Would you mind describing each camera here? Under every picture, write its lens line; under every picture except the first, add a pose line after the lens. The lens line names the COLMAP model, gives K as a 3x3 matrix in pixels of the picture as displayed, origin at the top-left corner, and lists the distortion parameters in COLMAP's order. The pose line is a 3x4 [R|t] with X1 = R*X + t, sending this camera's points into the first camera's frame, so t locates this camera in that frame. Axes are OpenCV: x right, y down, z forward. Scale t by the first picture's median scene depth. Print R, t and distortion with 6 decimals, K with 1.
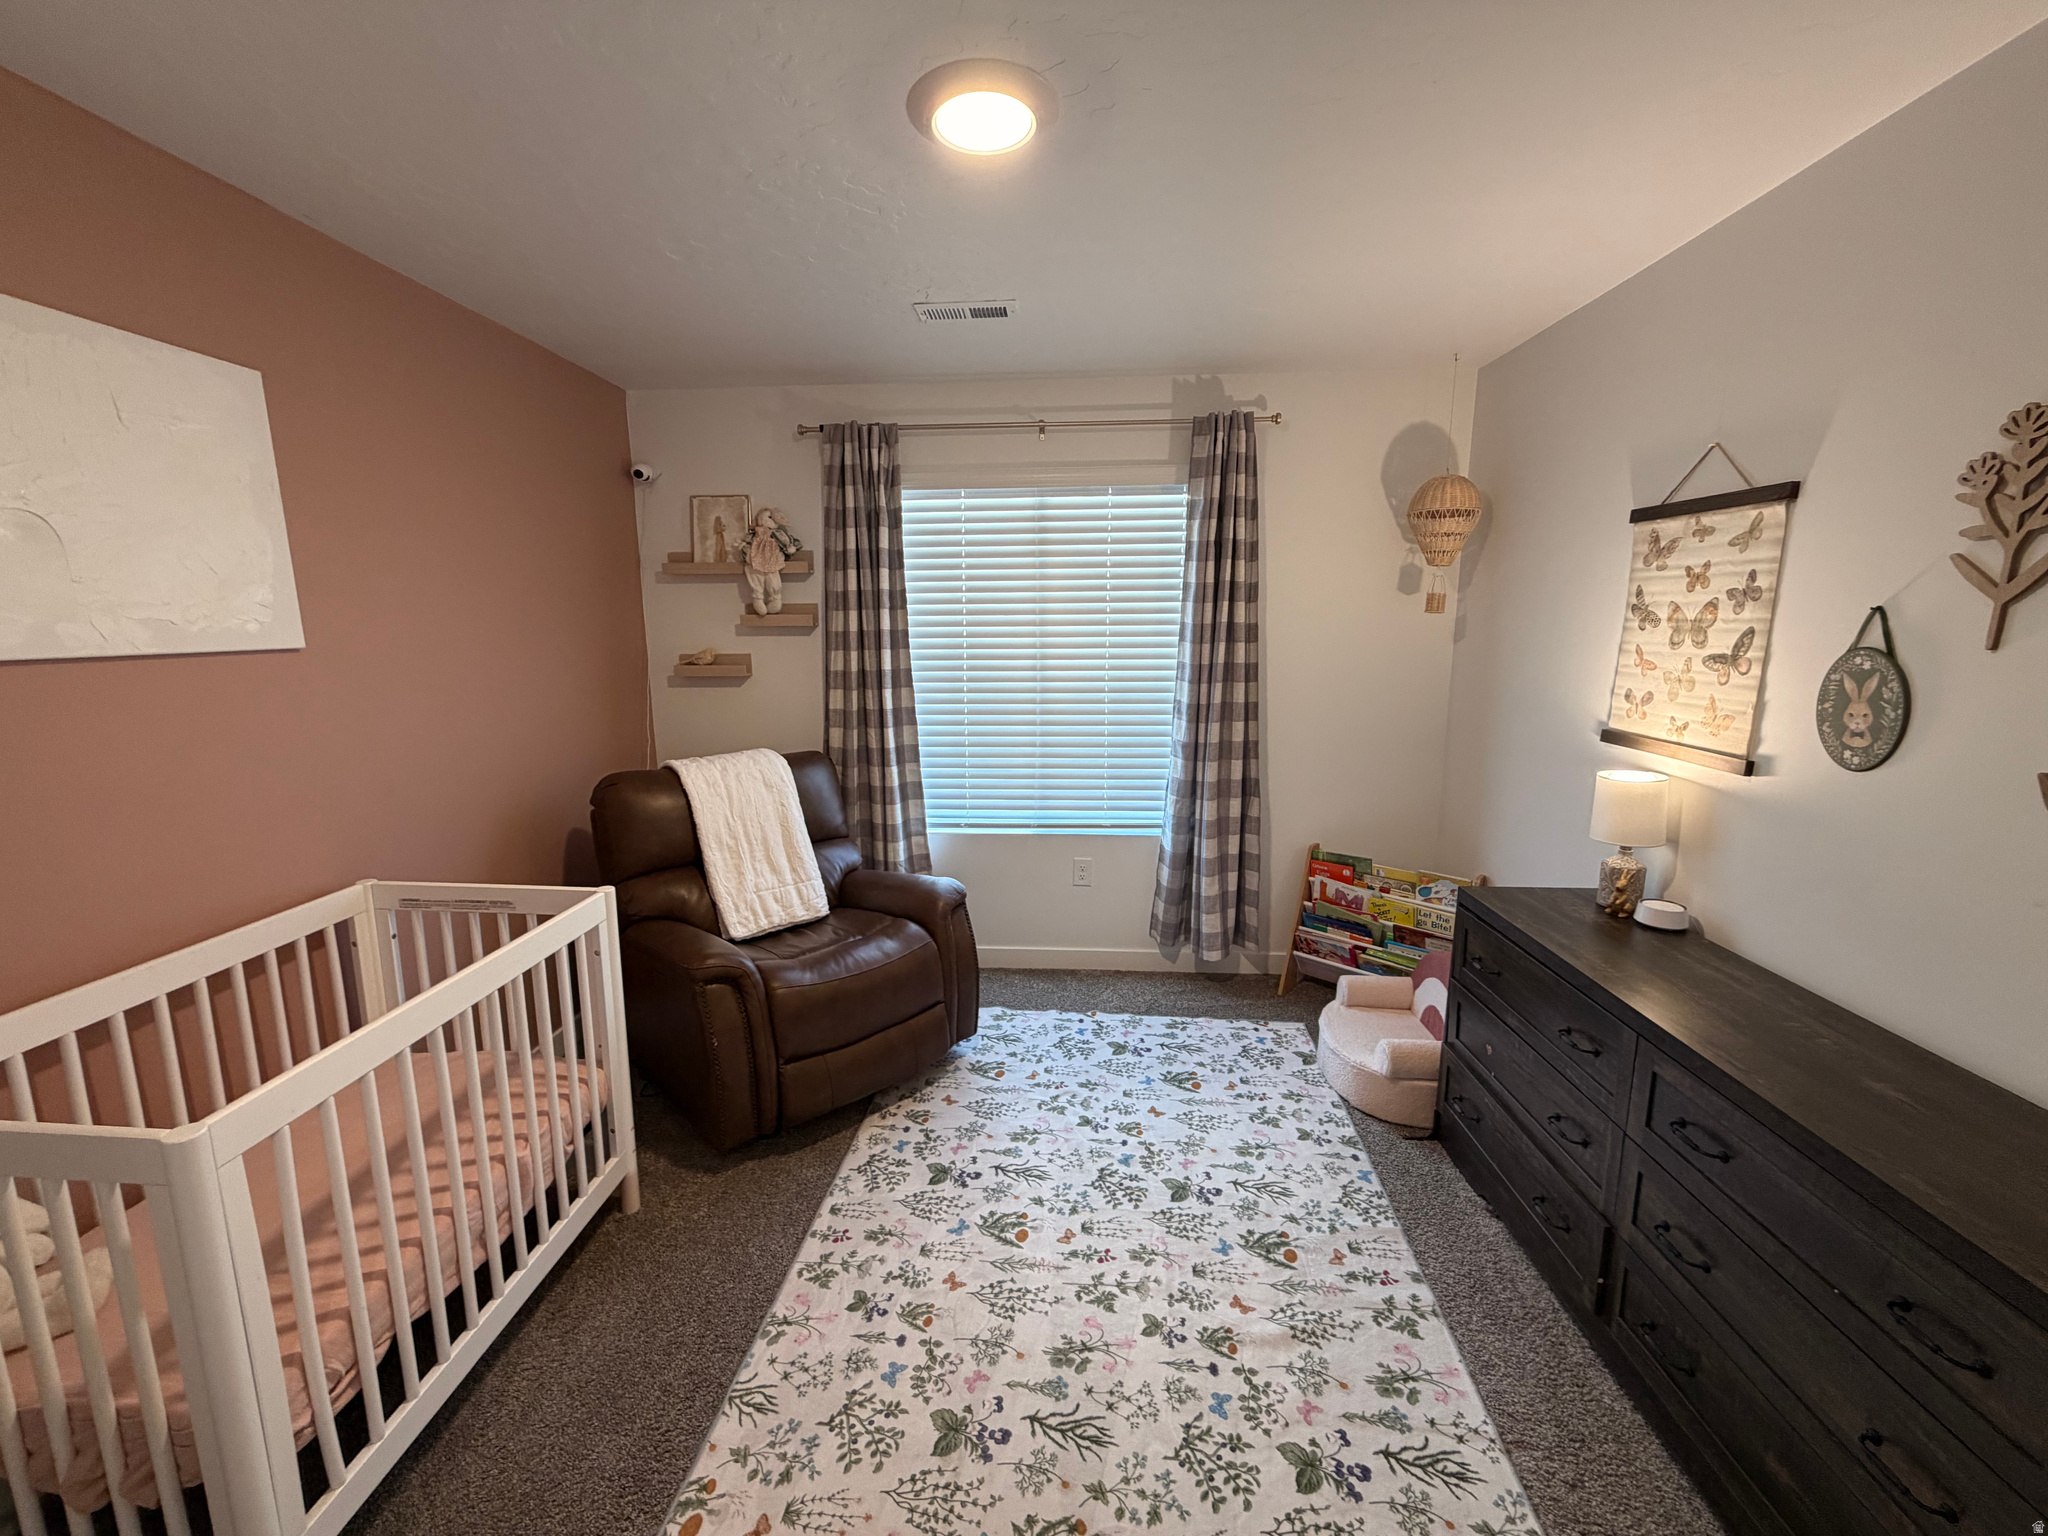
lens RADIAL K [[817.9, 0, 1018.8], [0, 817.9, 767.9], [0, 0, 1]] dist [-0.000725, 0.000245]
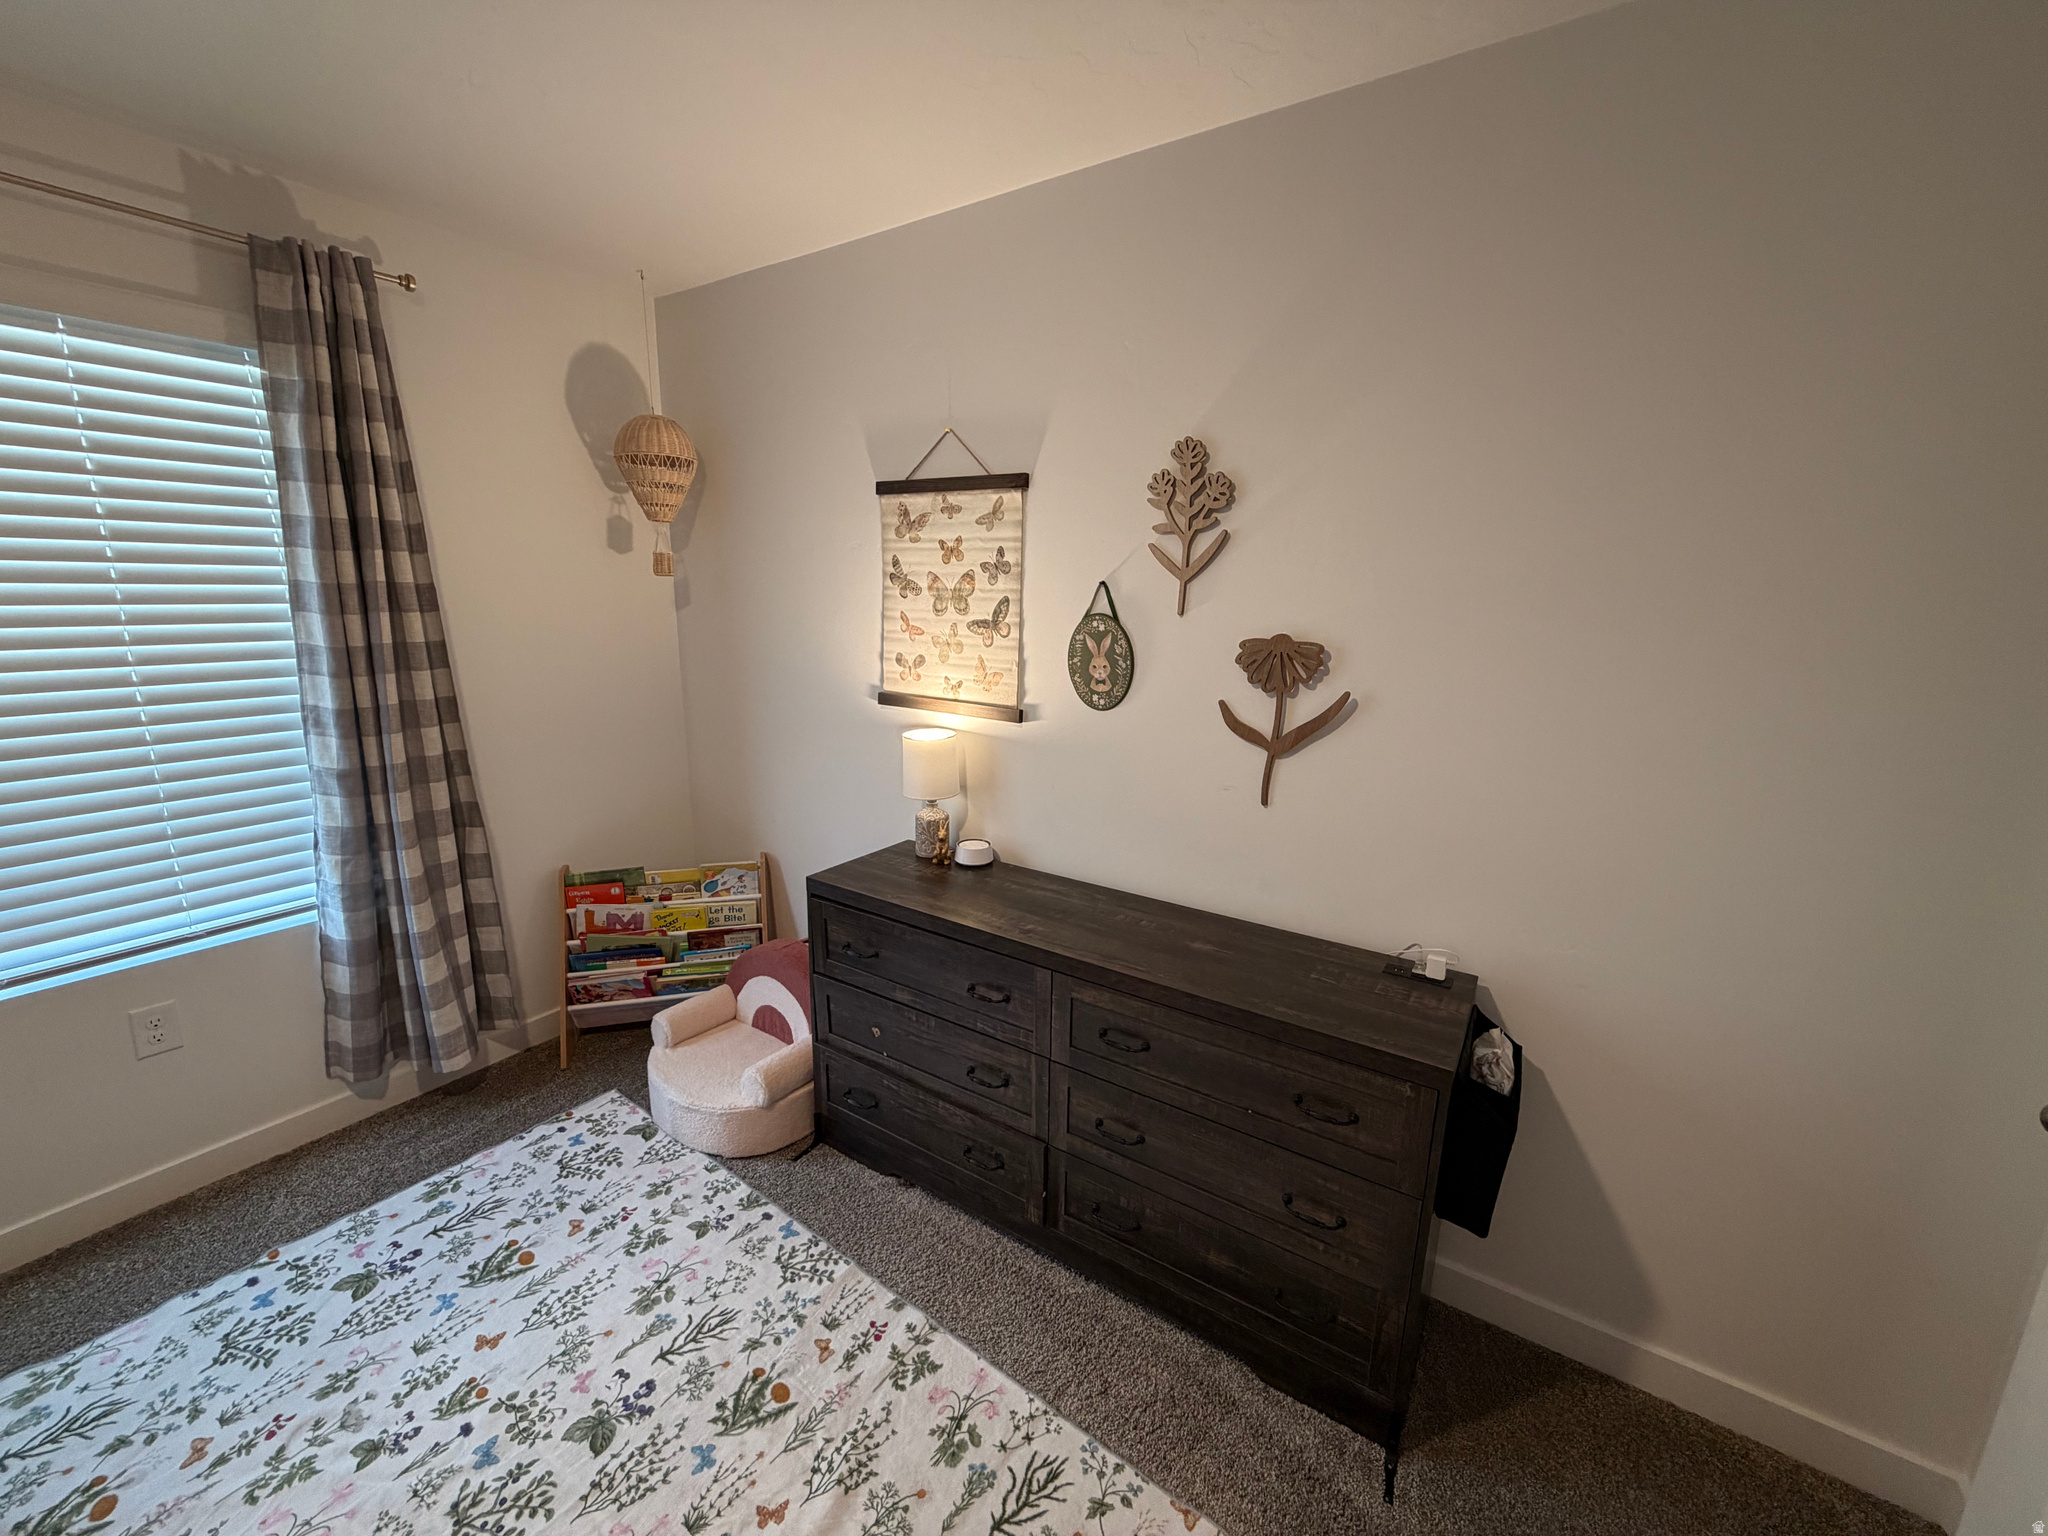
lens RADIAL K [[817.9, 0, 1018.8], [0, 817.9, 767.9], [0, 0, 1]] dist [-0.000725, 0.000245]
pose [[0.505079, -0.173324, 0.845491, -0.092523], [0.135107, 0.983428, 0.120891, -0.051066], [-0.852433, 0.053172, 0.520126, 0.284260]]
